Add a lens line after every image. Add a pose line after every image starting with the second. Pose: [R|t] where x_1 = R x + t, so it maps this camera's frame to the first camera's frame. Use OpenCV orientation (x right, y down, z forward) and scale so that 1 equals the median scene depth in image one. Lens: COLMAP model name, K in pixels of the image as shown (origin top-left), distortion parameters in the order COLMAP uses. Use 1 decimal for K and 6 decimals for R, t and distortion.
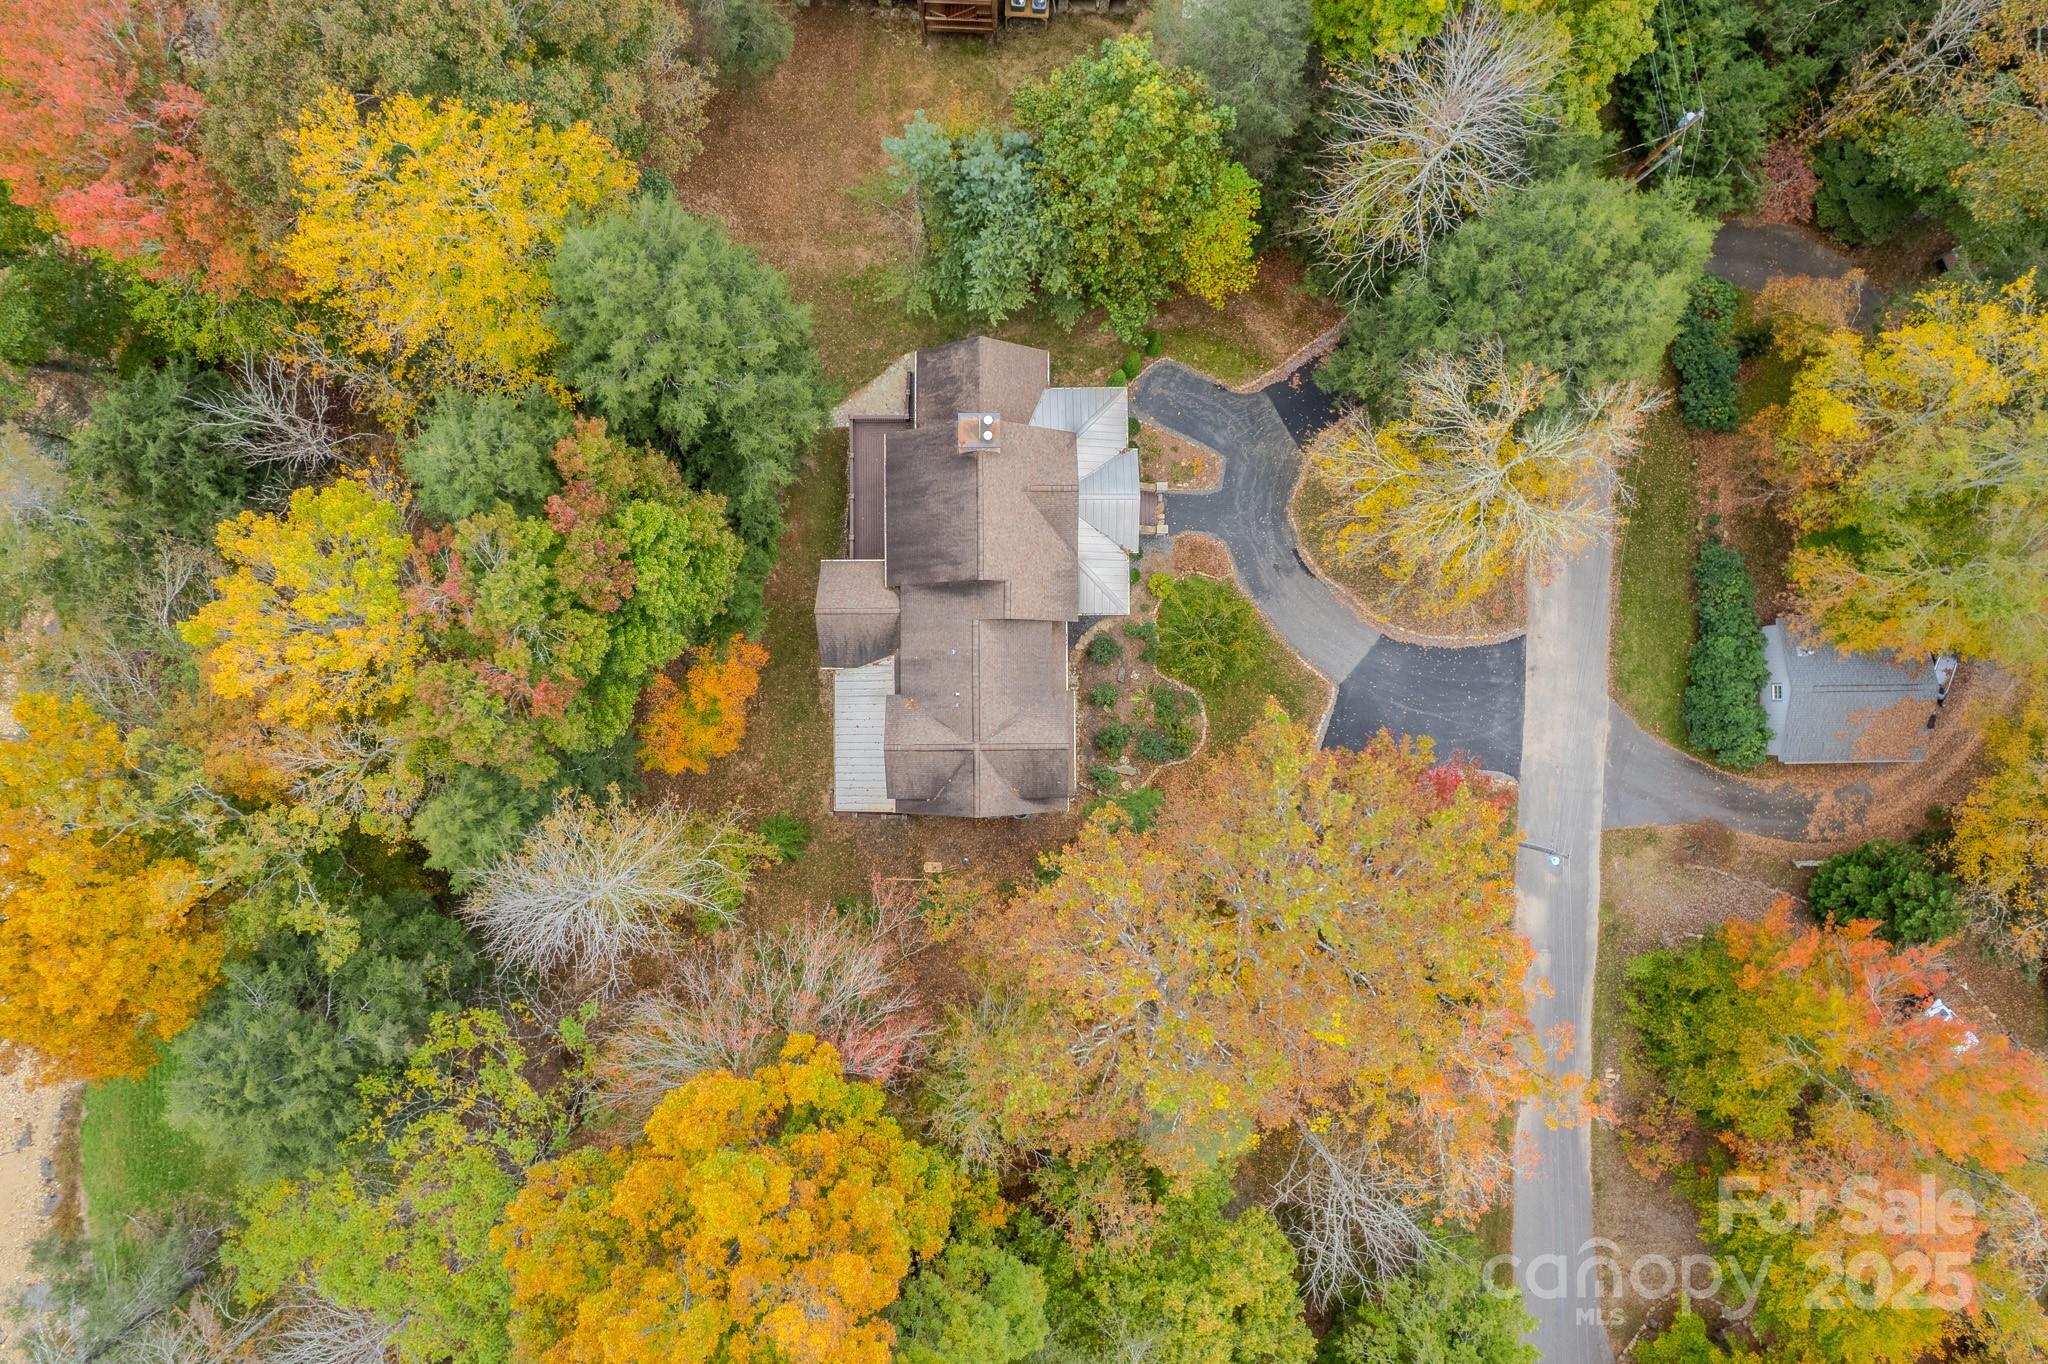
lens RADIAL K [[1316.4, 0, 1024.0], [0, 1316.4, 682.0], [0, 0, 1]] dist [-0.070130, 0.060428]
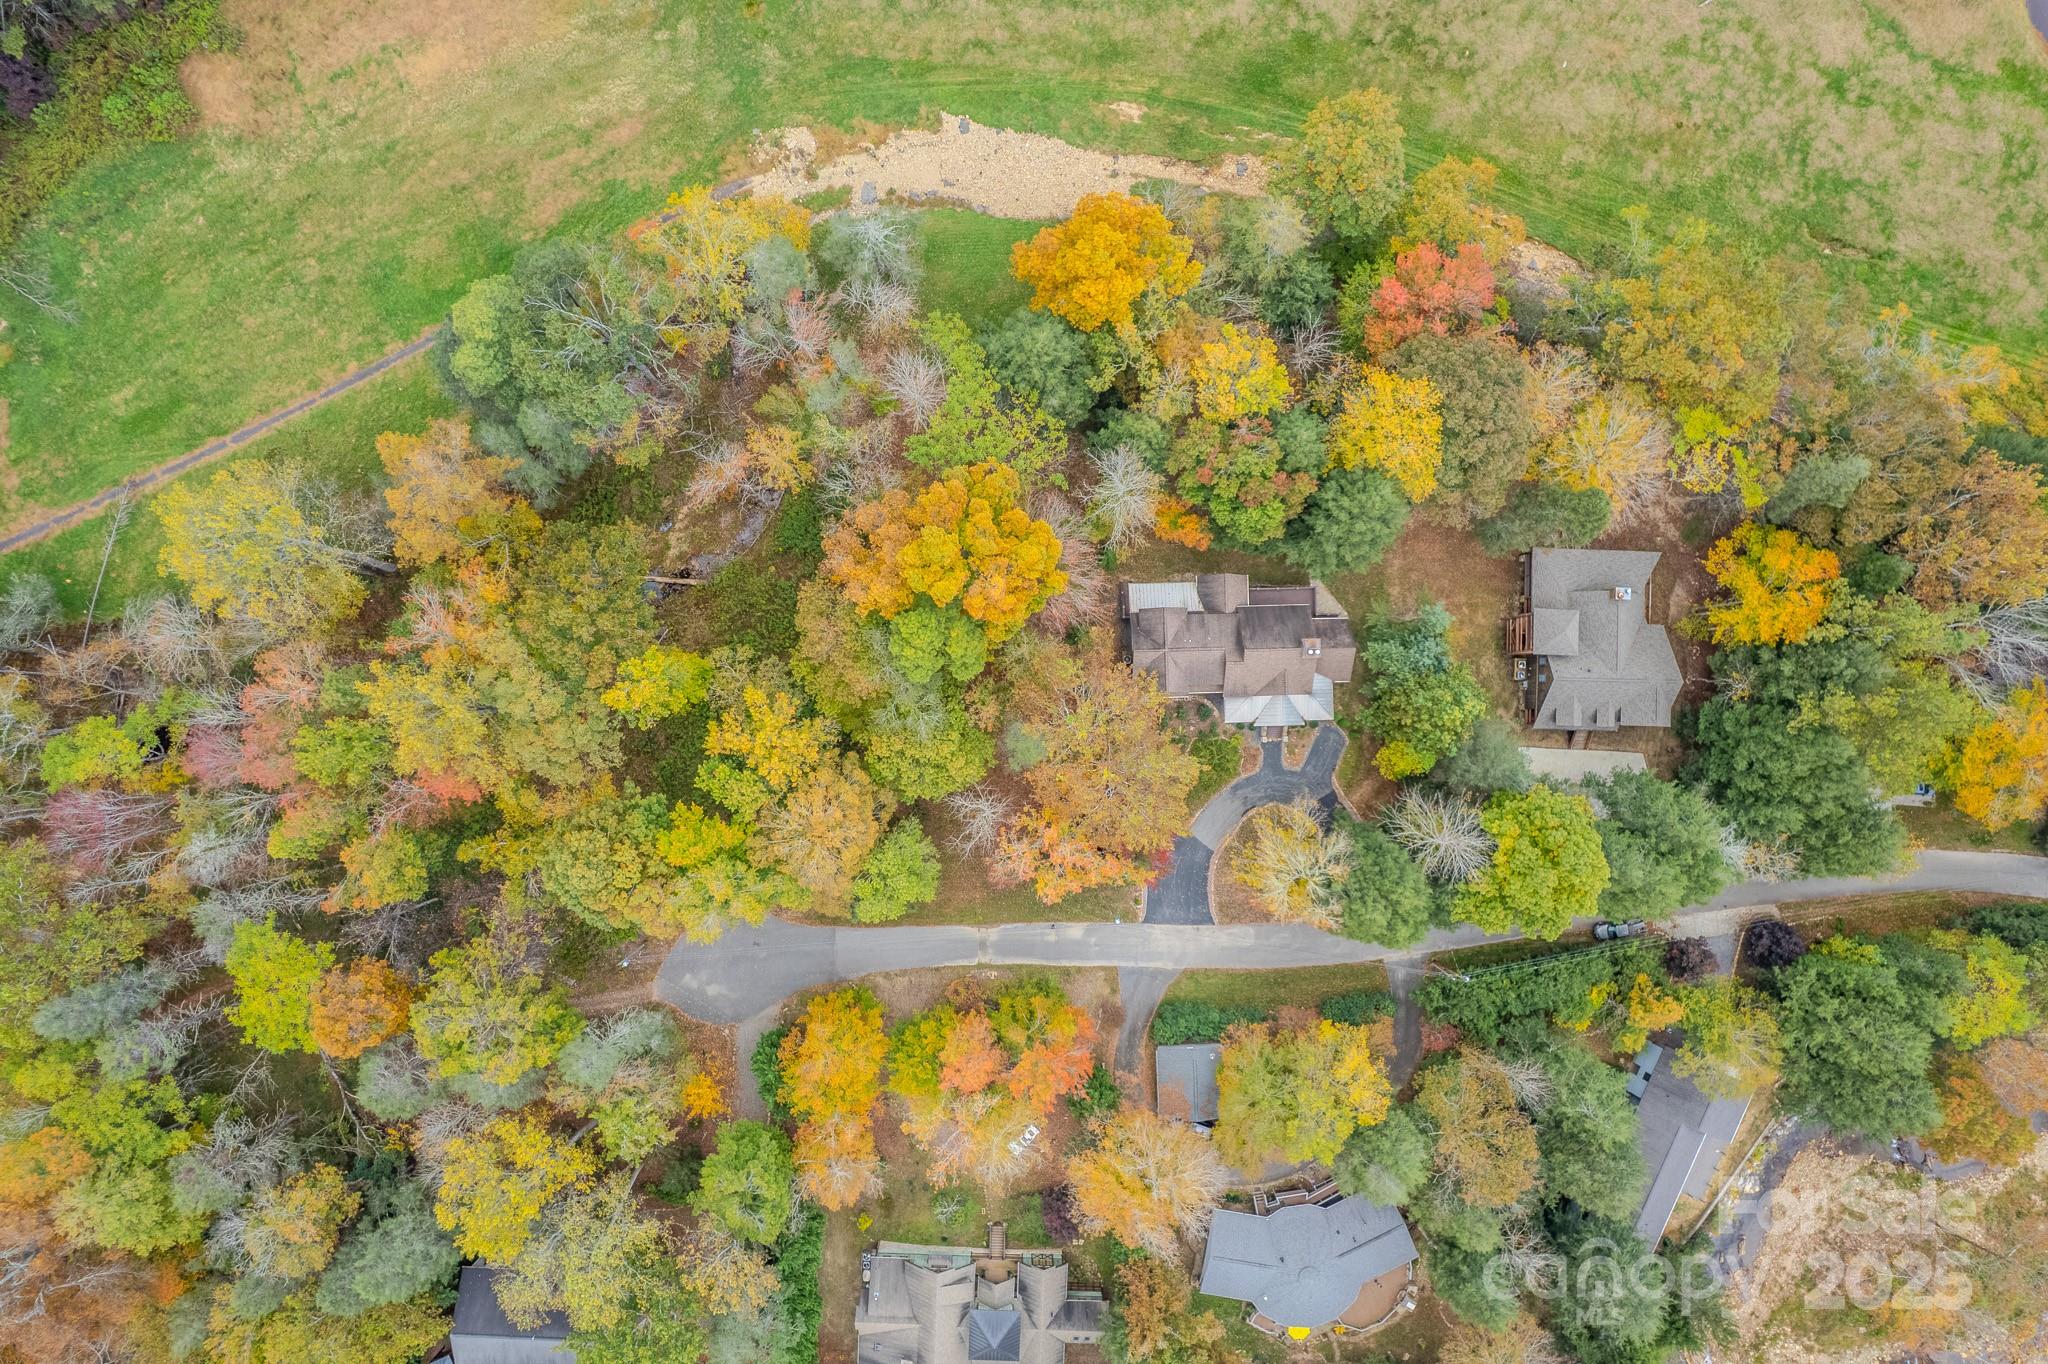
lens RADIAL K [[1316.4, 0, 1024.0], [0, 1316.4, 682.0], [0, 0, 1]] dist [-0.070130, 0.060428]
pose [[0.016549, 0.999363, -0.031617, 0.079834], [-0.999862, 0.016595, 0.001219, 0.274873], [0.001743, 0.031592, 0.999499, -1.133193]]
